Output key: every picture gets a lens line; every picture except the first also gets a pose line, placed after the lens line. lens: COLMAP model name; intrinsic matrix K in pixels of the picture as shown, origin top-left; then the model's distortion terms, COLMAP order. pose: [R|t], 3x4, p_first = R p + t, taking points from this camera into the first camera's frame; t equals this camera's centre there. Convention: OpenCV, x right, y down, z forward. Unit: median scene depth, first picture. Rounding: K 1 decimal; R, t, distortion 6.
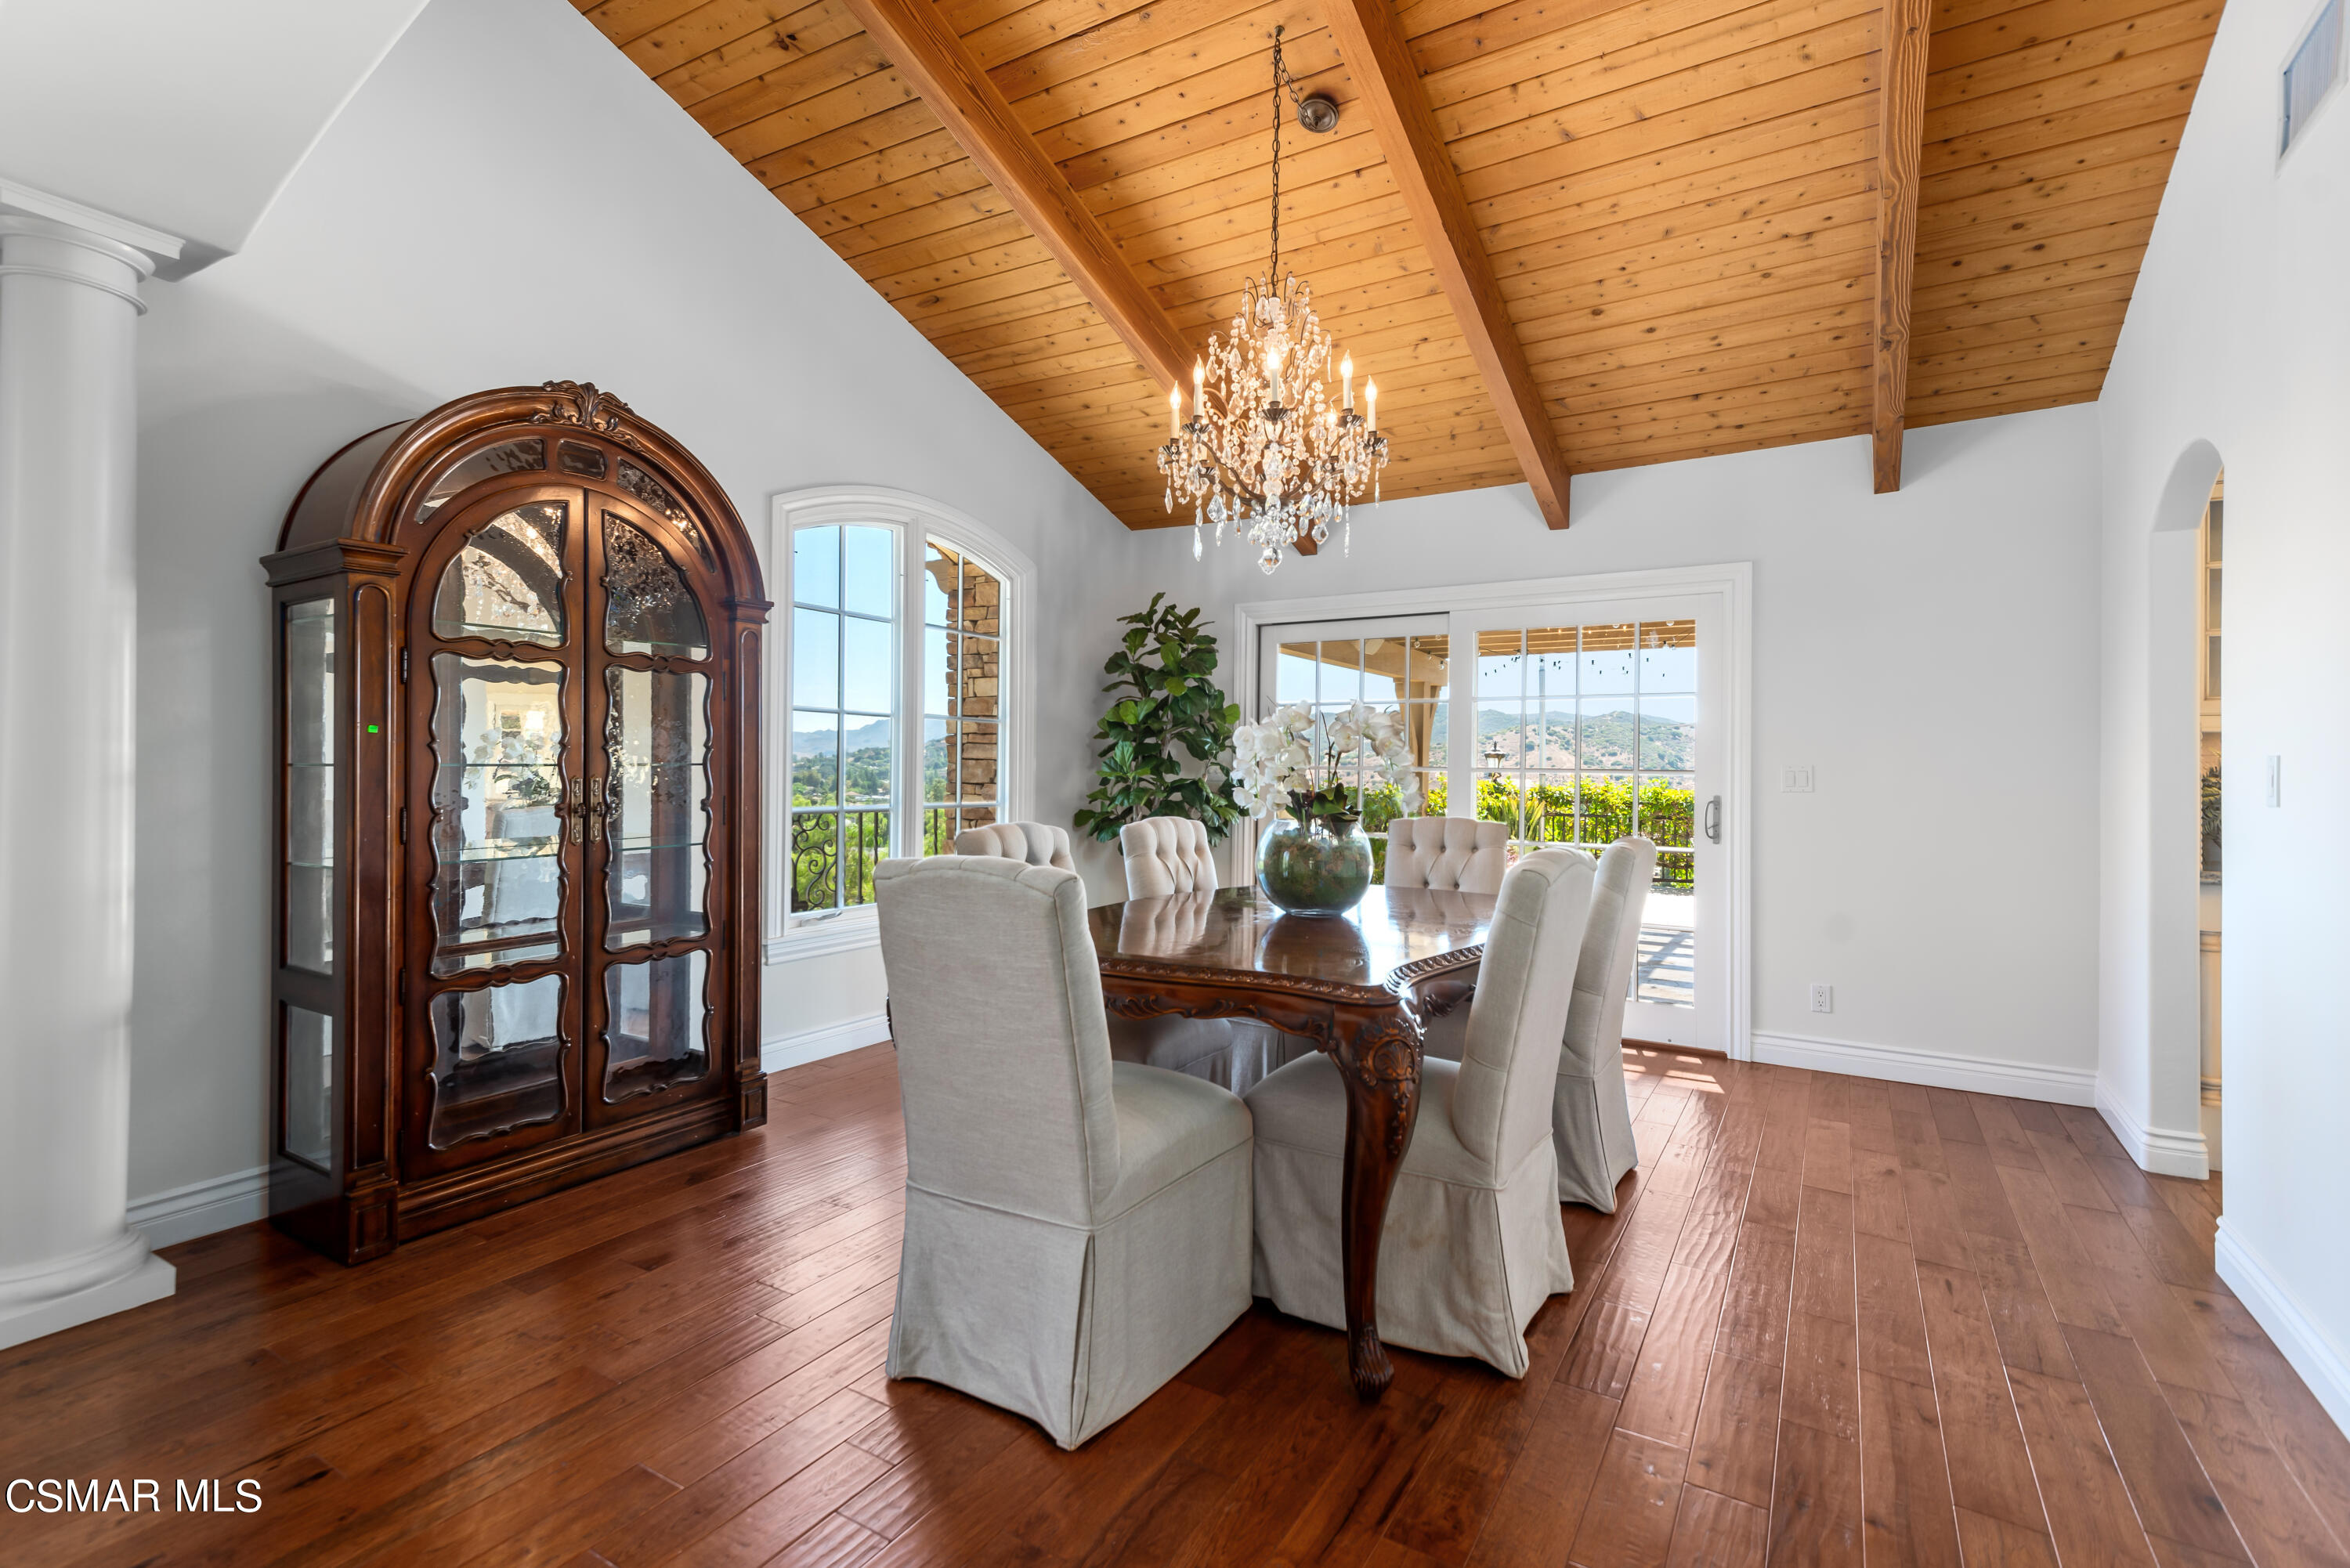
lens RADIAL K [[1084.3, 0, 1175.4], [0, 1084.3, 764.7], [0, 0, 1]] dist [0.033666, -0.013486]
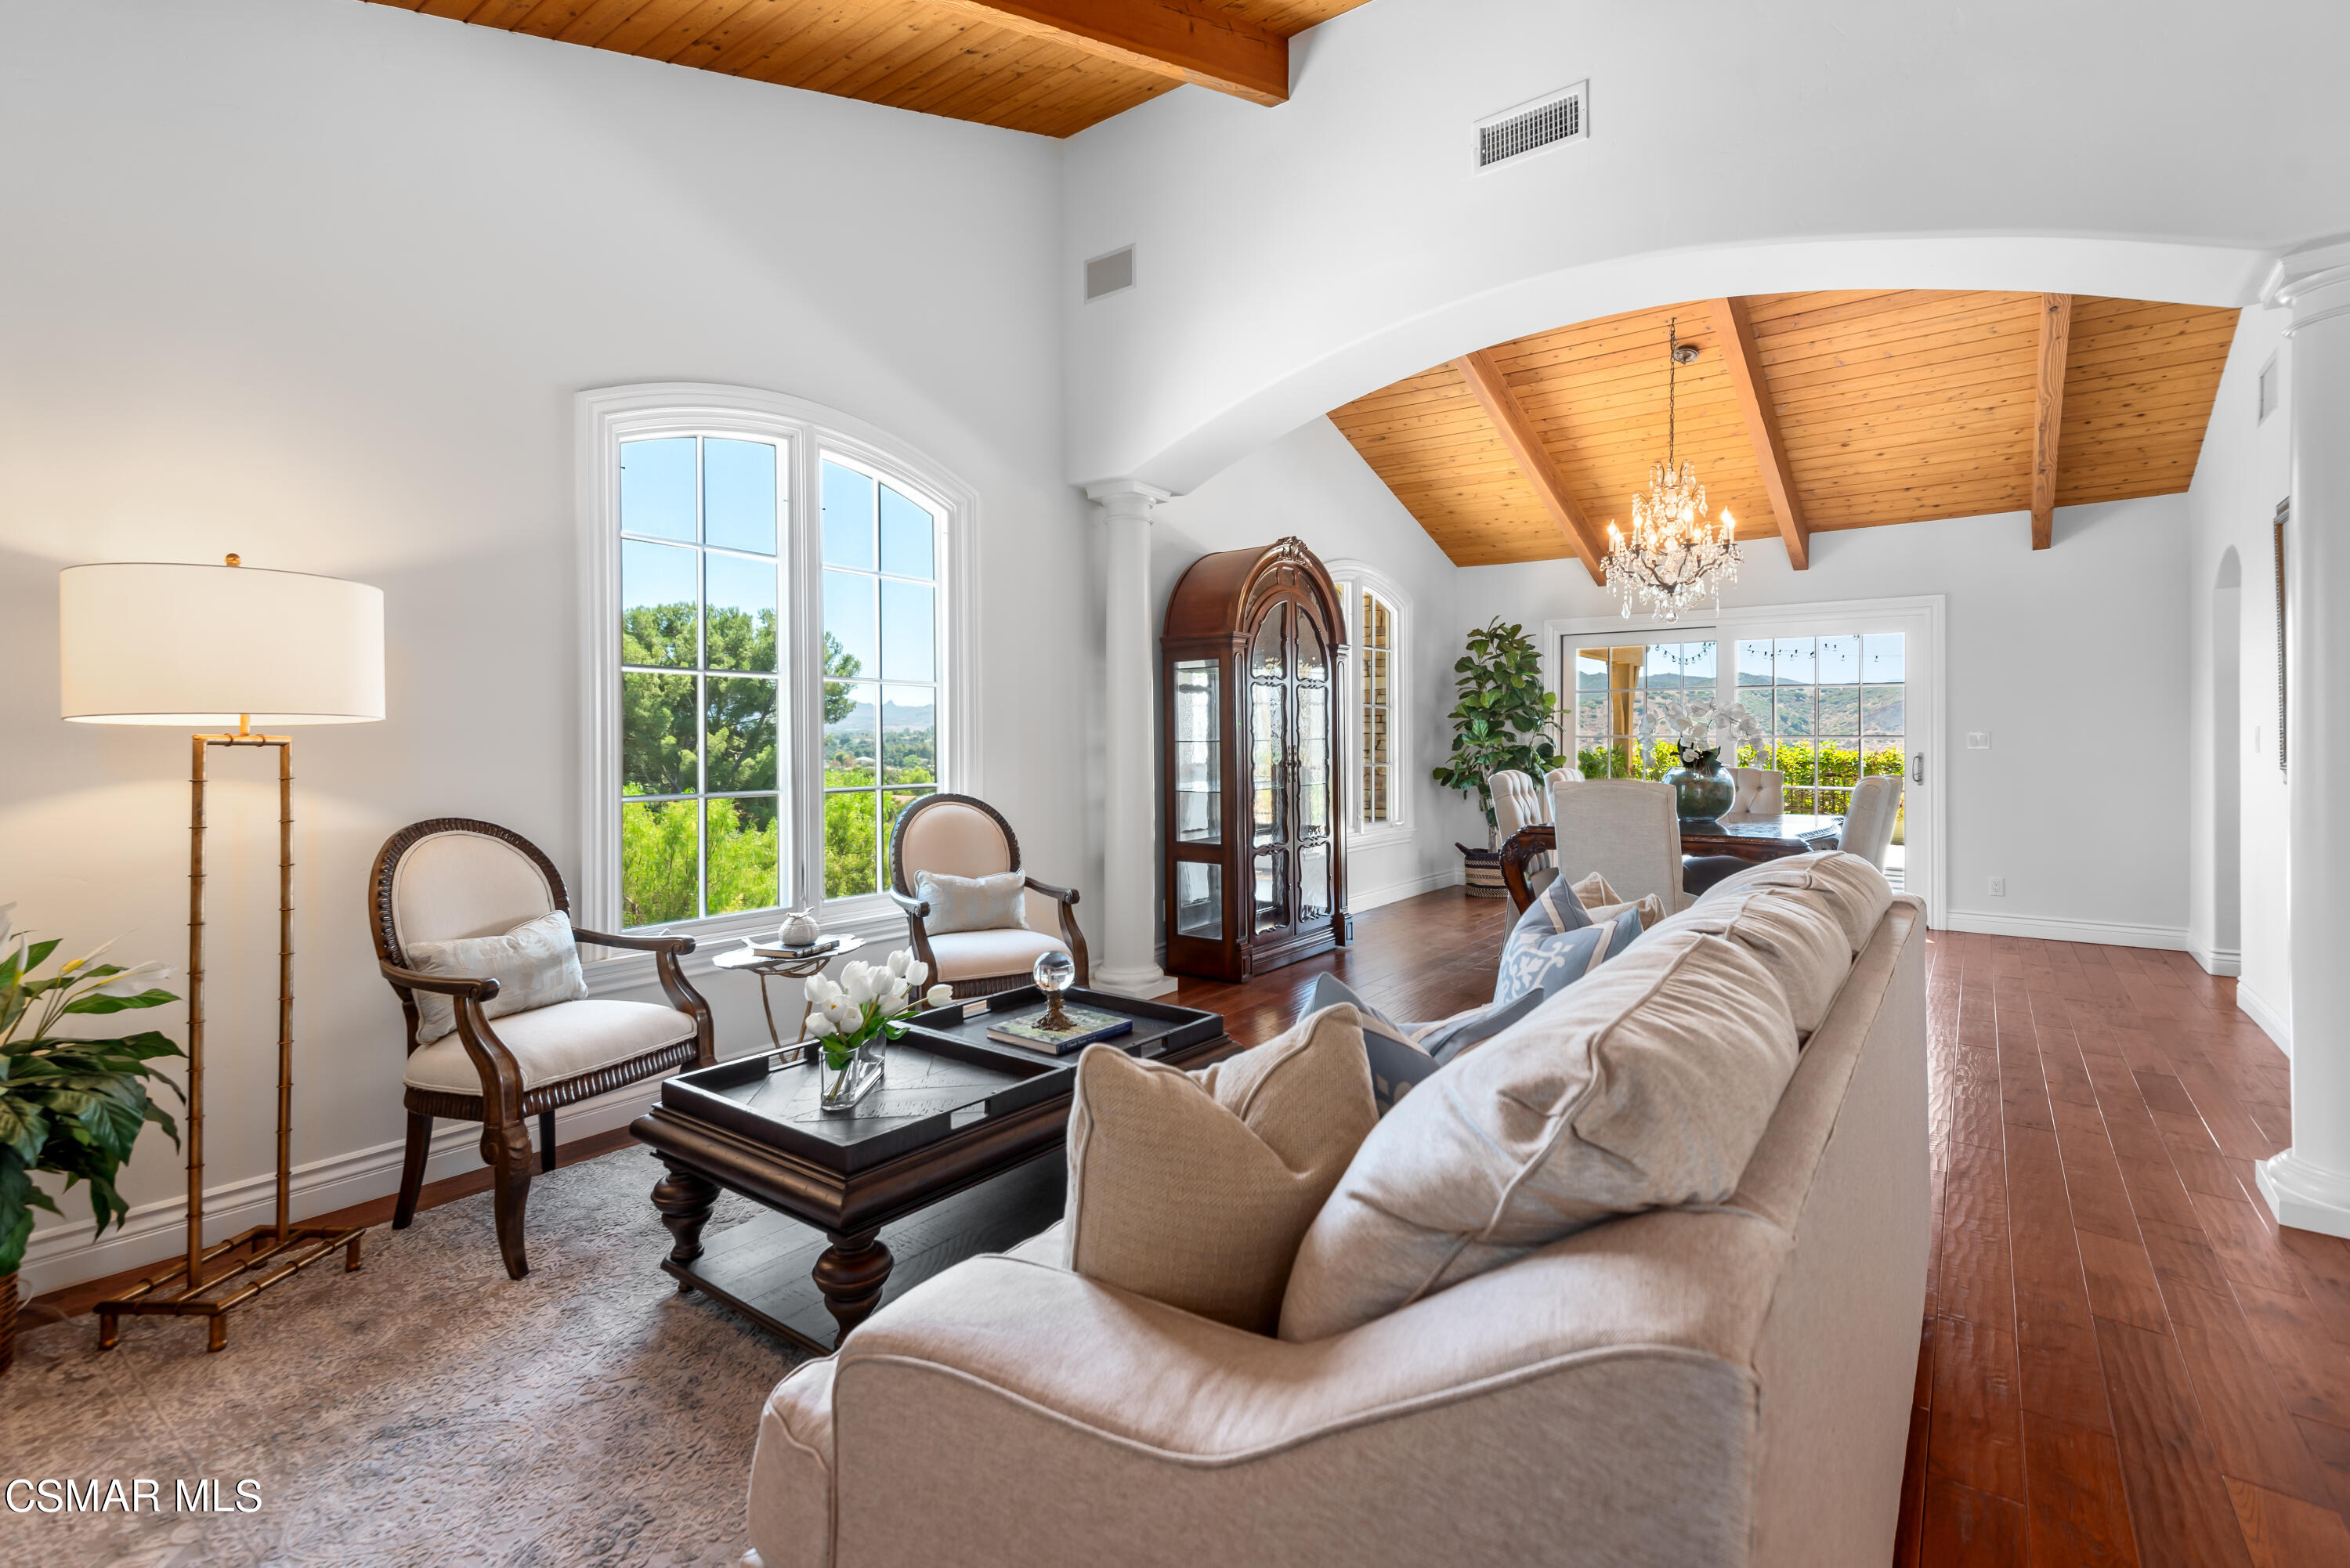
lens RADIAL K [[1058.2, 0, 1168.0], [0, 1058.2, 743.8], [0, 0, 1]] dist [-0.001031, -0.000666]
pose [[0.994169, -0.011076, -0.107263, -0.422825], [0.012058, 0.999891, 0.008508, -0.008736], [0.107157, -0.009752, 0.994194, -0.618921]]
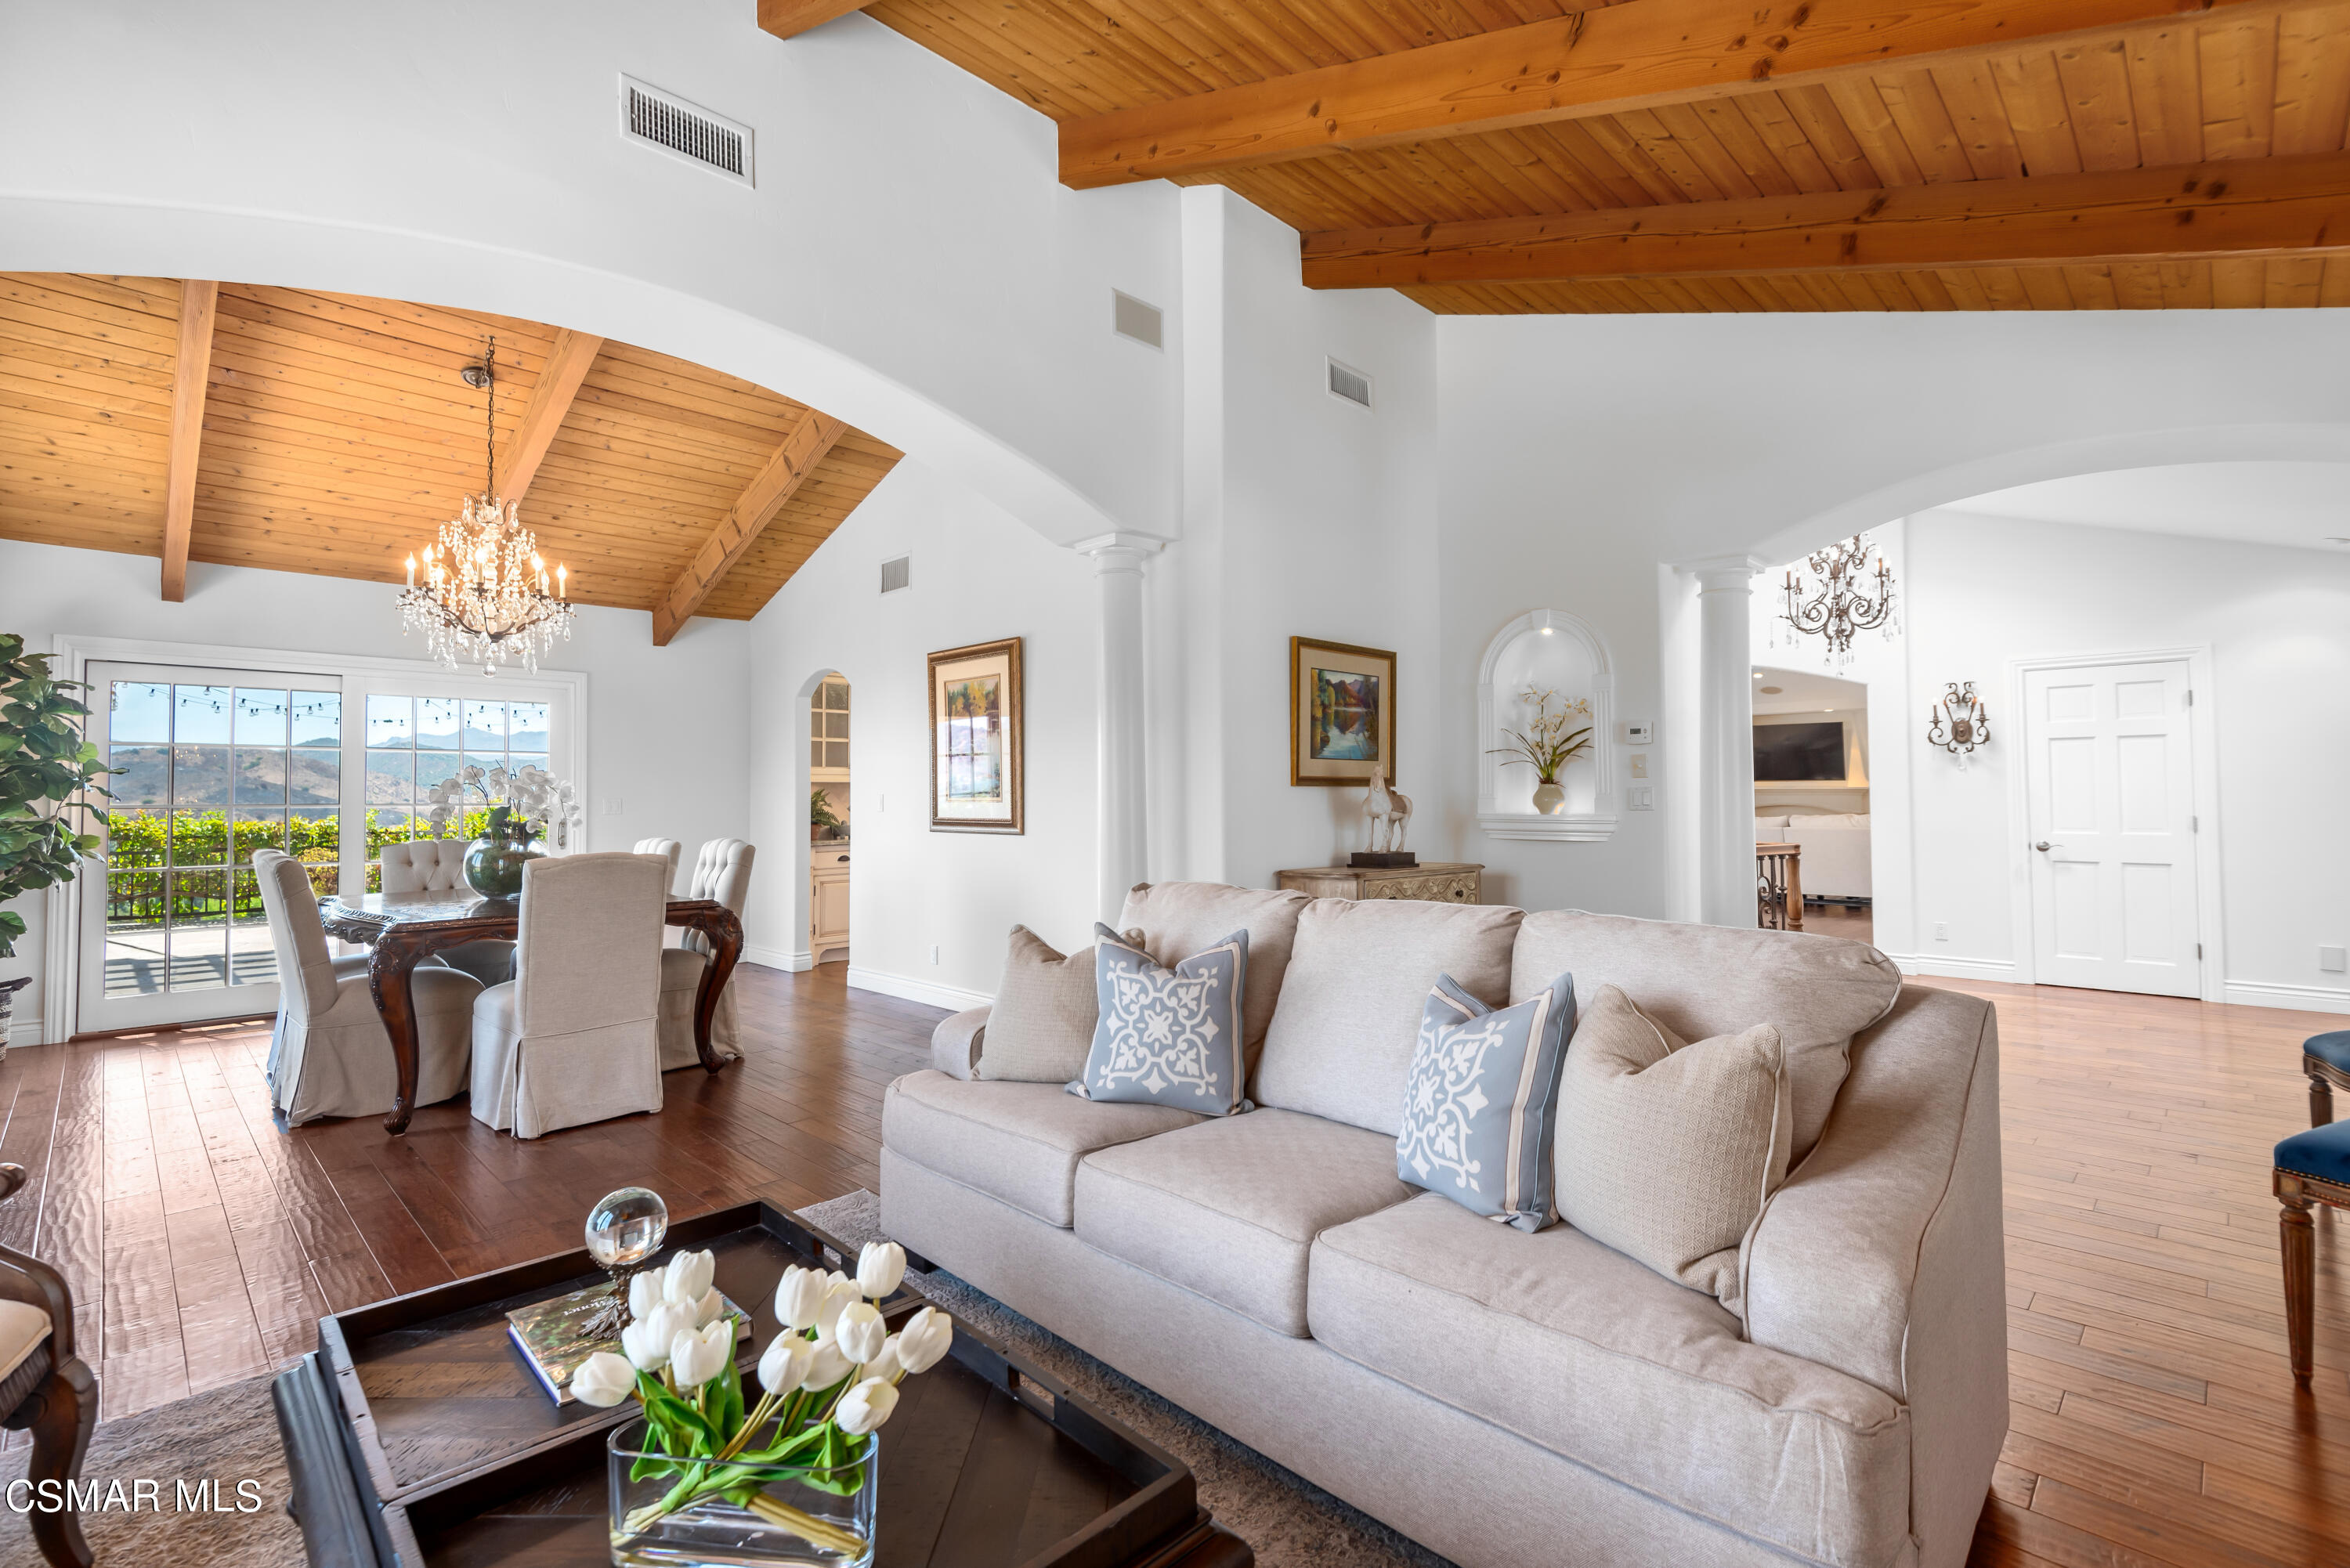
lens RADIAL K [[1051.2, 0, 1173.9], [0, 1051.2, 770.2], [0, 0, 1]] dist [0.001241, -0.000482]
pose [[0.241472, 0.013734, 0.970310, -0.884801], [0.005518, 0.999864, -0.015526, -0.015274], [-0.970392, 0.009103, 0.241364, -0.247380]]
